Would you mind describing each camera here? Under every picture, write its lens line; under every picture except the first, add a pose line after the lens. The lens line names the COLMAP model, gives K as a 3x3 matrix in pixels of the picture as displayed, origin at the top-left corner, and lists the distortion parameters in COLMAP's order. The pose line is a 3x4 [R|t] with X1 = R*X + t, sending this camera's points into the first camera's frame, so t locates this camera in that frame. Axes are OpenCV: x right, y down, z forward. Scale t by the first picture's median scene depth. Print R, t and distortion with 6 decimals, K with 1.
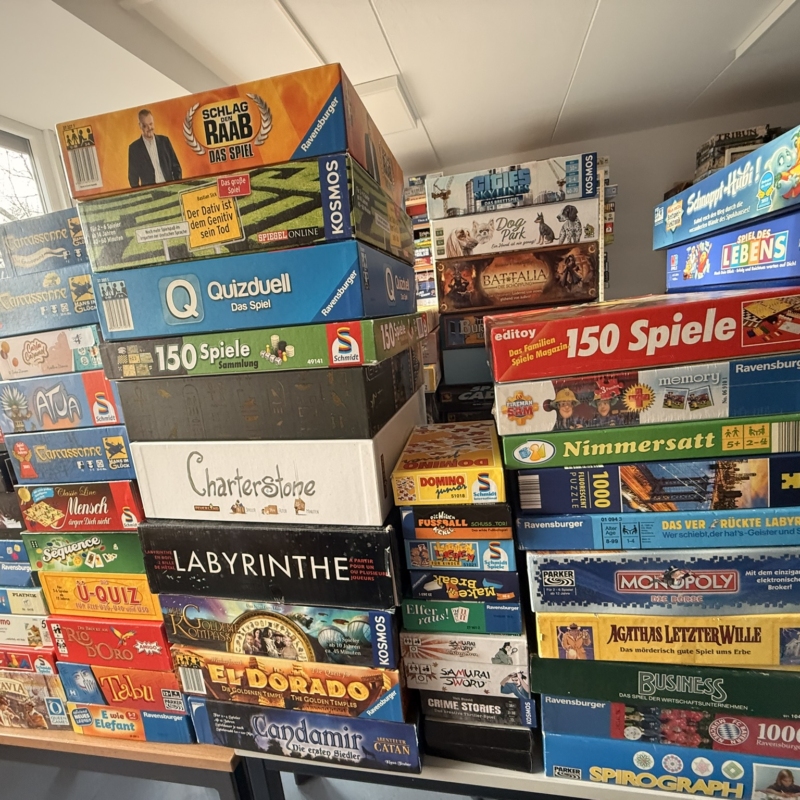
lens RADIAL K [[413.0, 0, 399.7], [0, 413.0, 504.0], [0, 0, 1]] dist [0.000277, 0.000834]
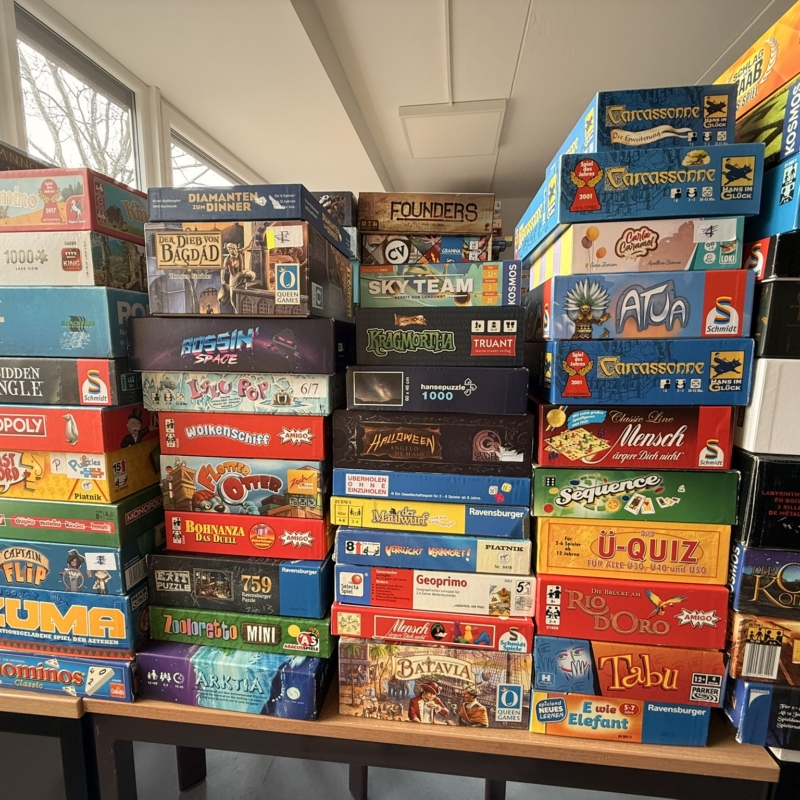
lens RADIAL K [[429.2, 0, 510.9], [0, 429.2, 494.1], [0, 0, 1]] dist [0.003946, -0.001005]
pose [[0.991879, 0.075568, 0.102300, -1.087962], [-0.067720, 0.994640, -0.078134, 0.199365], [-0.107657, 0.070572, 0.991680, 0.194058]]
